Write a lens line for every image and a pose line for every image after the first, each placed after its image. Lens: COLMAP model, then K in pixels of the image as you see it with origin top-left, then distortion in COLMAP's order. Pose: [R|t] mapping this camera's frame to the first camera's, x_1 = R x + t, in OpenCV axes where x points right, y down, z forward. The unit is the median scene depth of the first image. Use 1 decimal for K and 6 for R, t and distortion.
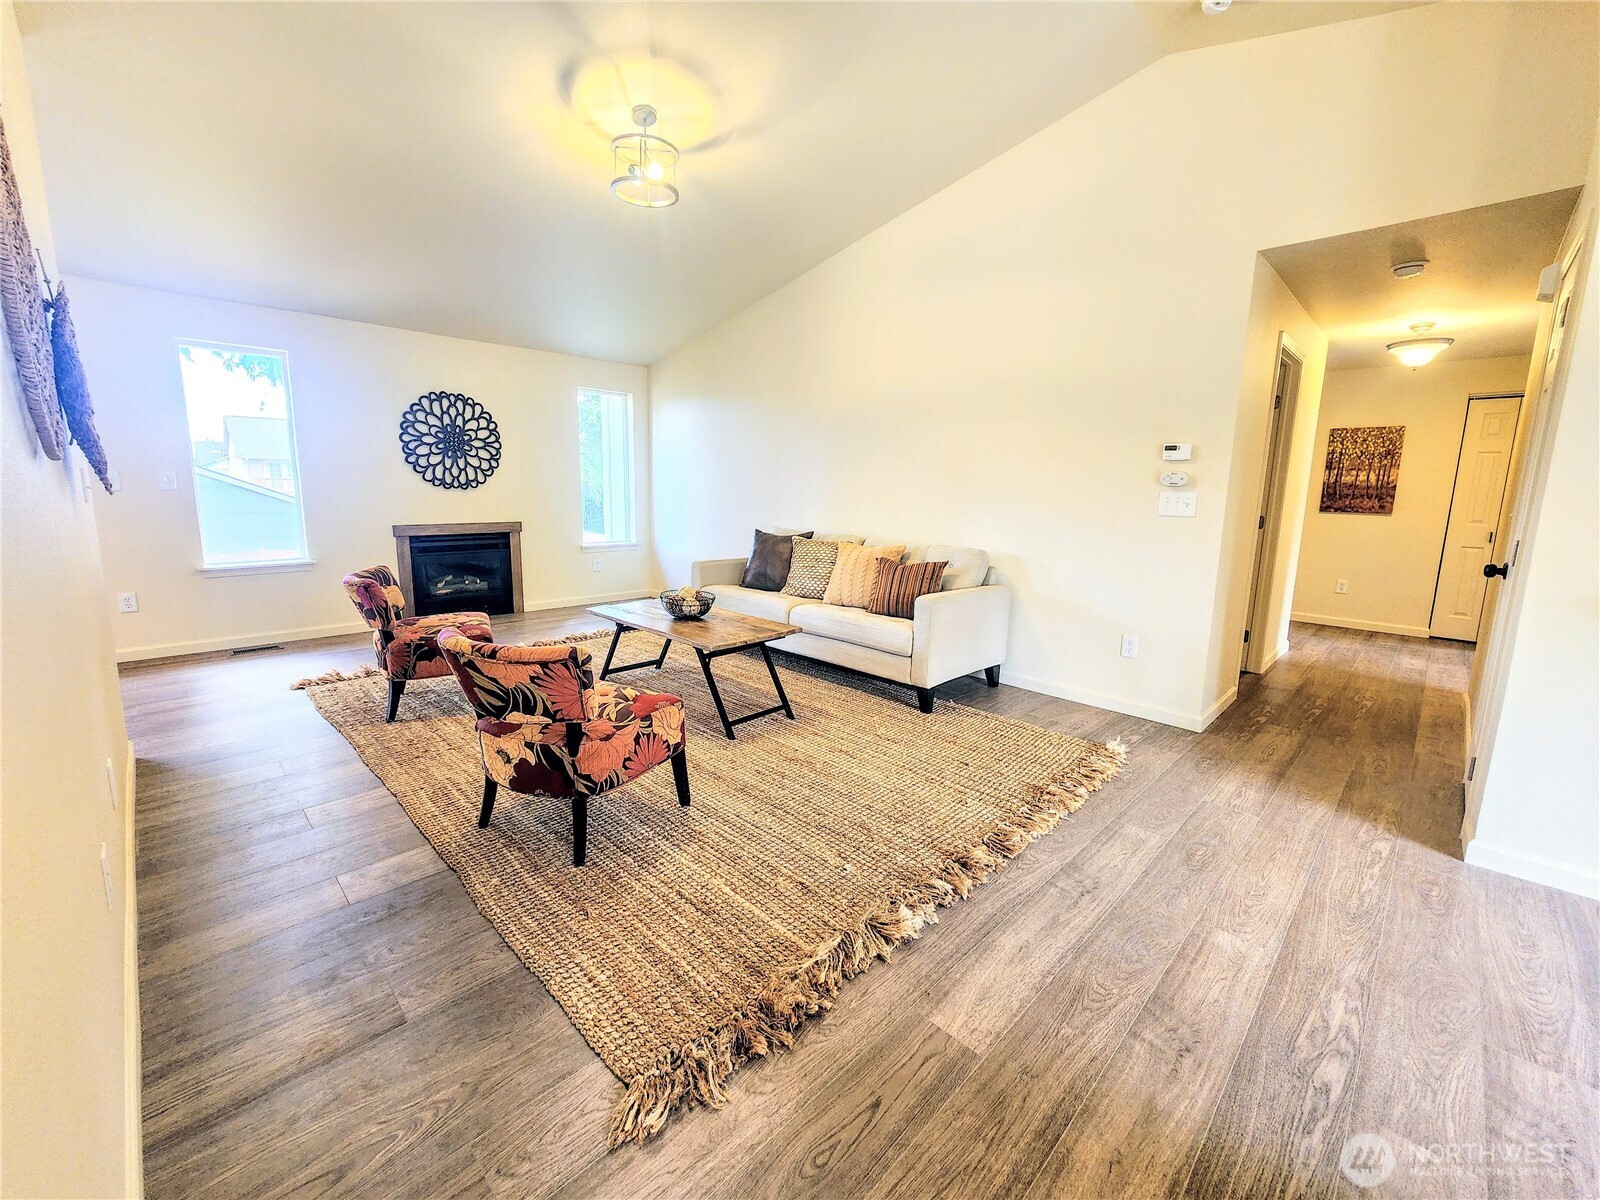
lens RADIAL K [[661.3, 0, 802.3], [0, 661.3, 588.2], [0, 0, 1]] dist [0.000170, -0.000230]
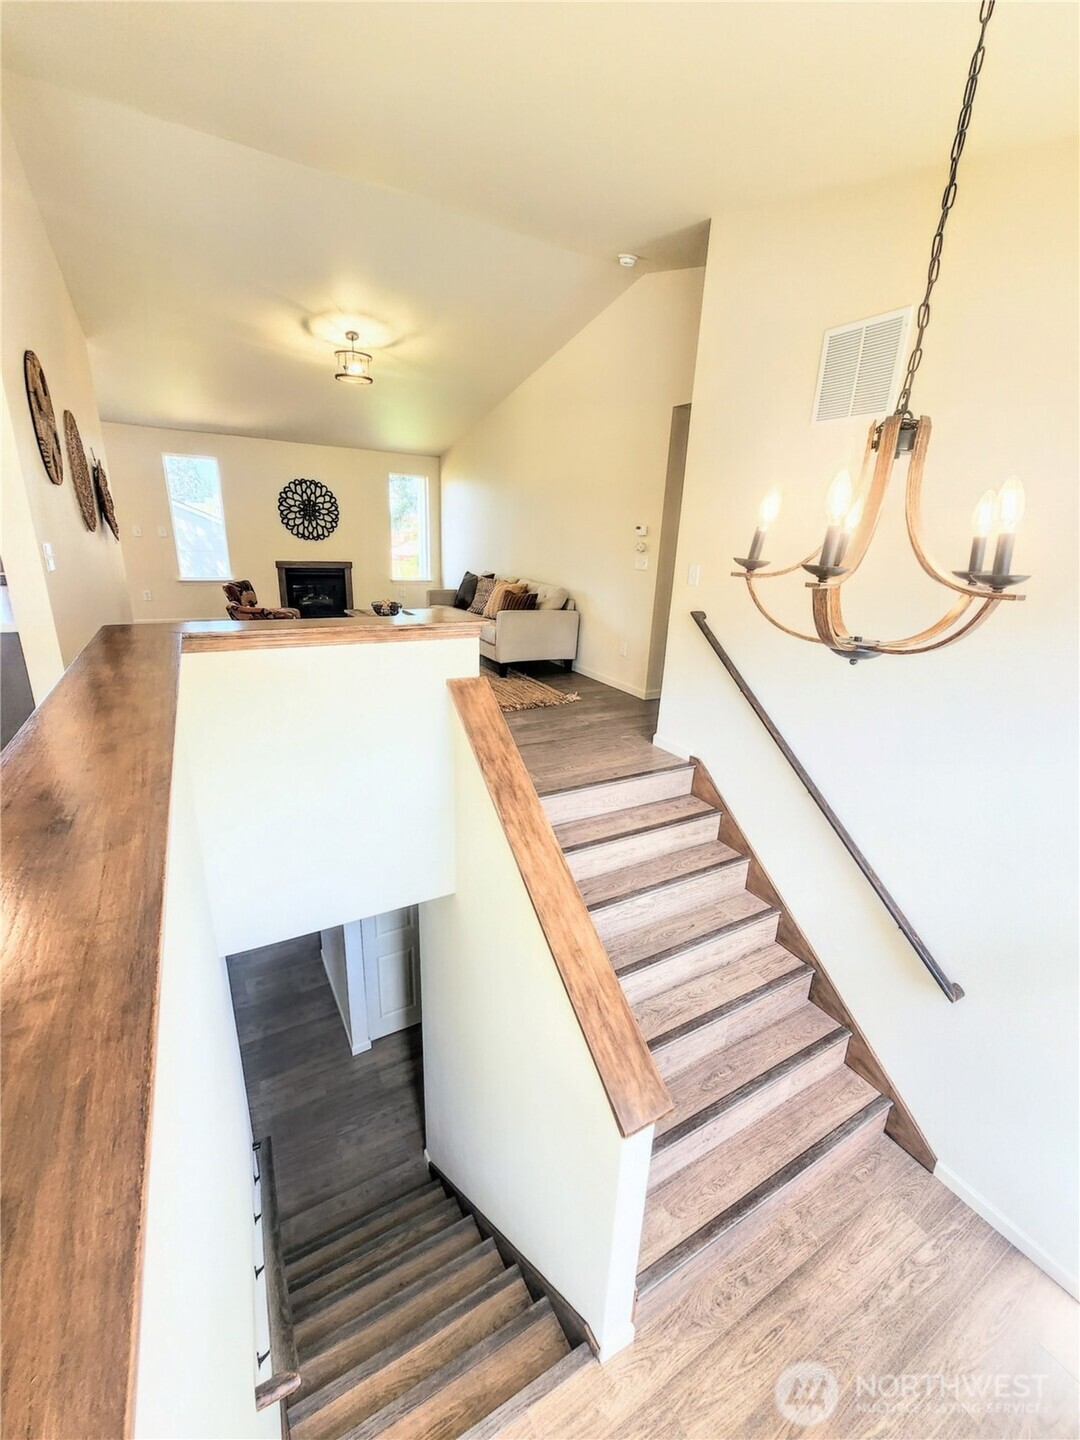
lens RADIAL K [[595.2, 0, 540.0], [0, 595.2, 720.0], [0, 0, 1]] dist [0.000170, -0.000230]
pose [[0.962964, 0.103097, -0.249141, 0.455944], [-0.068056, 0.987030, 0.145397, 0.040079], [0.260900, -0.123057, 0.957491, -0.339767]]
